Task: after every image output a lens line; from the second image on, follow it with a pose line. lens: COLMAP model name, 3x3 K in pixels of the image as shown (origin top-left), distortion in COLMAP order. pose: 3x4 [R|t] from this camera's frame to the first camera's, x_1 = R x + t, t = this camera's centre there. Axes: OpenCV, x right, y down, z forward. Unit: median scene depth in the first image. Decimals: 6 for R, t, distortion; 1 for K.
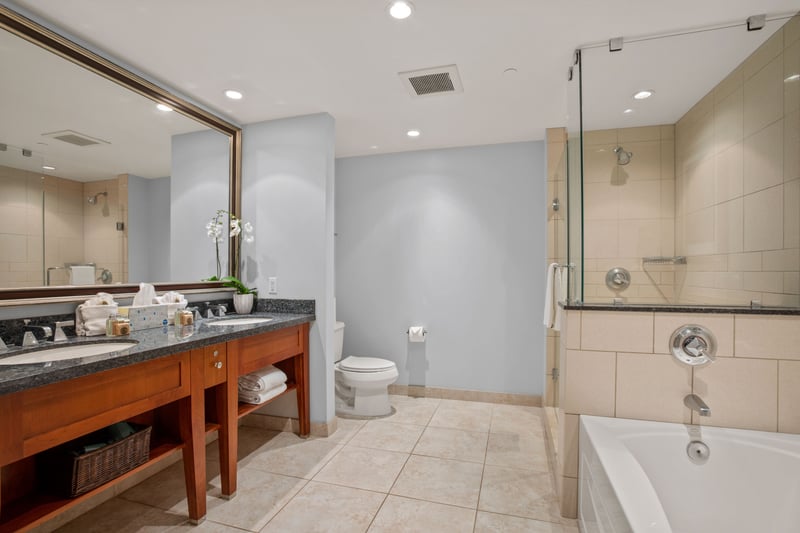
lens RADIAL K [[383.7, 0, 397.0], [0, 383.7, 271.6], [0, 0, 1]] dist [0.014830, 0.001618]
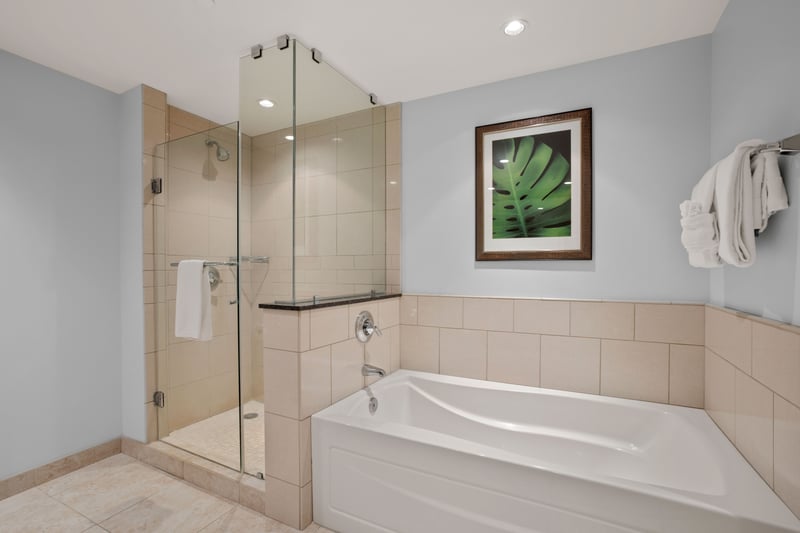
lens RADIAL K [[383.7, 0, 397.0], [0, 383.7, 269.6], [0, 0, 1]] dist [0.014830, 0.001618]
pose [[0.217107, -0.005255, 0.976134, -0.313420], [0.002611, 0.999985, 0.004803, -0.005785], [-0.976144, 0.001506, 0.217117, 0.406025]]
